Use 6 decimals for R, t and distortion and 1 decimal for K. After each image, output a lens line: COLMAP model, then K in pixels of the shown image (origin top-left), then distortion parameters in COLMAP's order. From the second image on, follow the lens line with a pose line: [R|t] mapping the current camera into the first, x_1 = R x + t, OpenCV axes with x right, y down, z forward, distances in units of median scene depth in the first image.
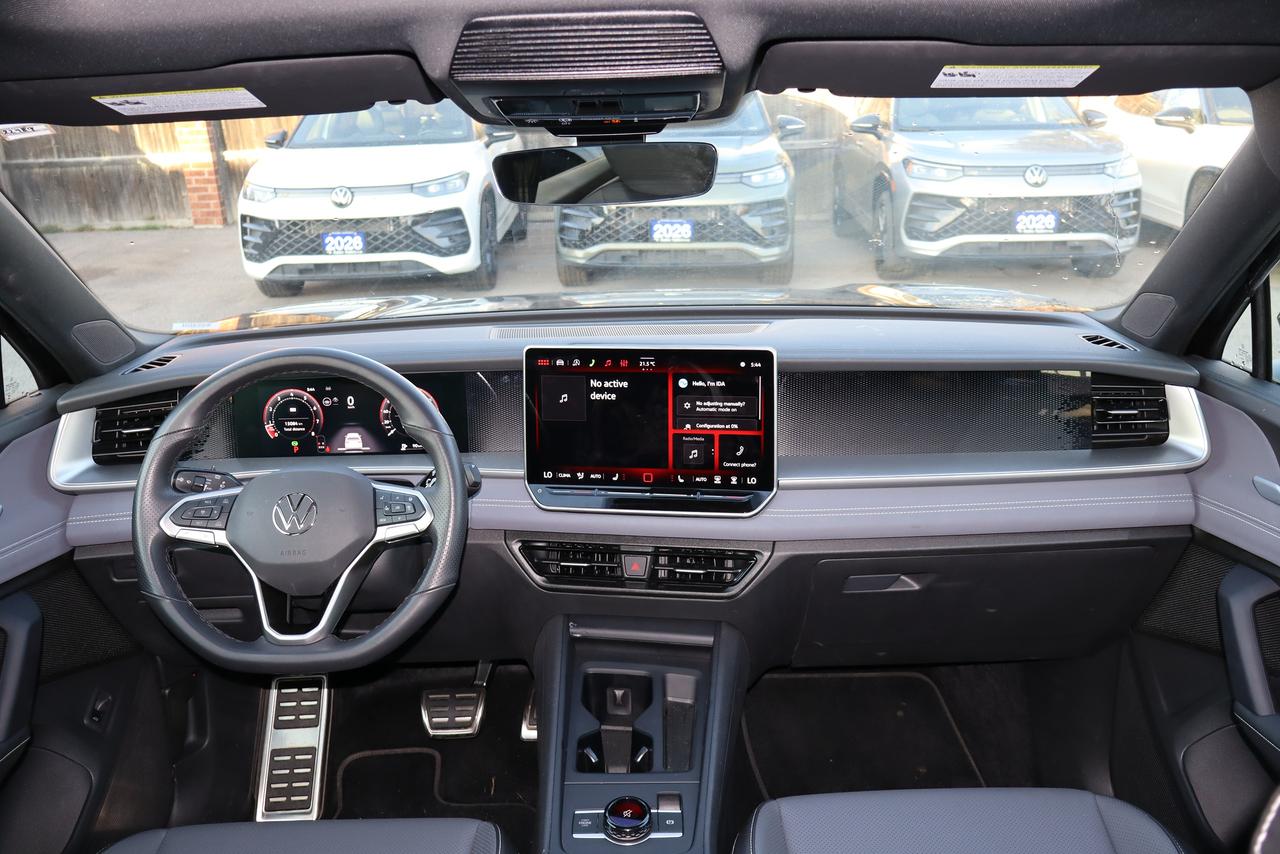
lens RADIAL K [[1062.0, 0, 640.0], [0, 1062.0, 427.0], [0, 0, 1]] dist [-0.013840, -0.003557]
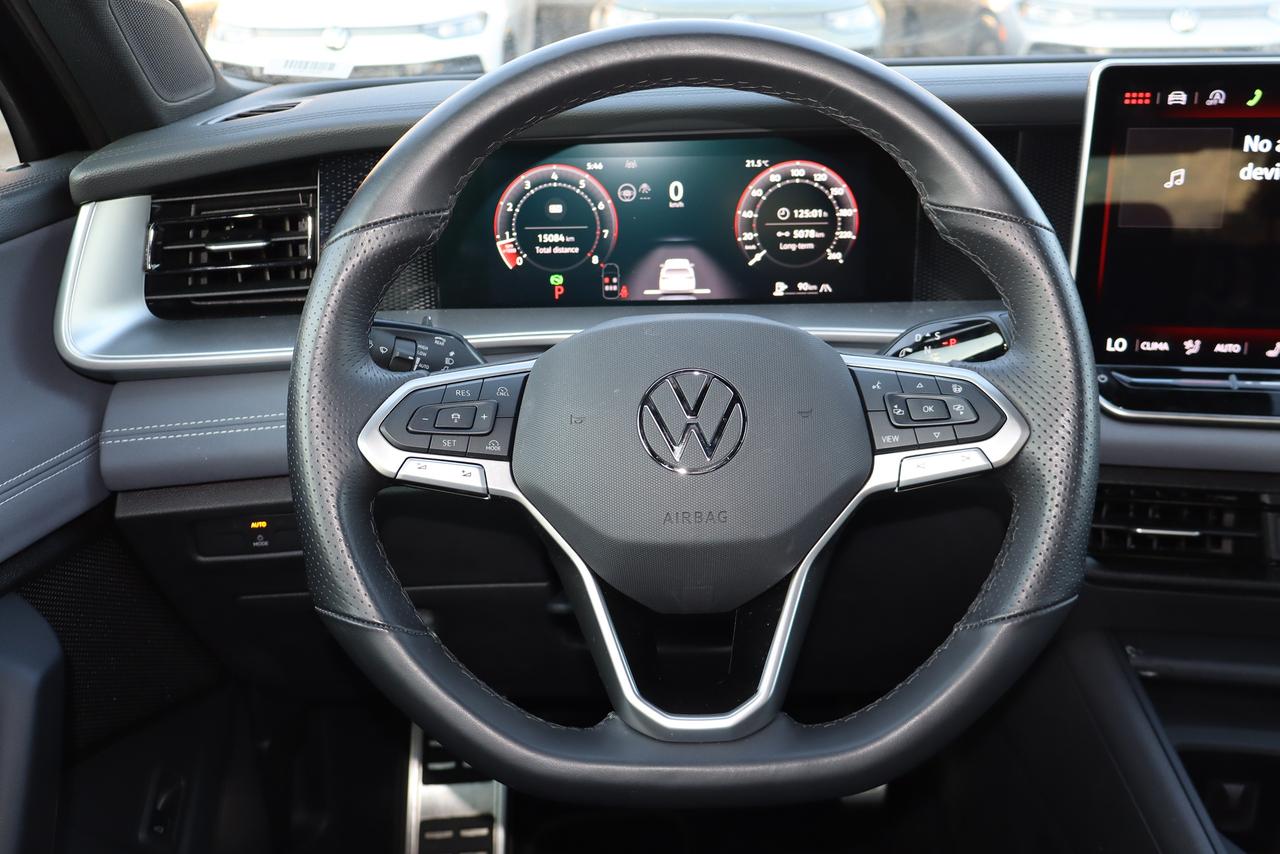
lens RADIAL K [[1155.9, 0, 640.0], [0, 1155.9, 427.0], [0, 0, 1]] dist [-0.000443, -0.002092]
pose [[0.999902, 0.007038, 0.012116, -0.293109], [-0.007987, 0.996751, 0.080144, 0.040170], [-0.011512, -0.080233, 0.996710, 0.463651]]
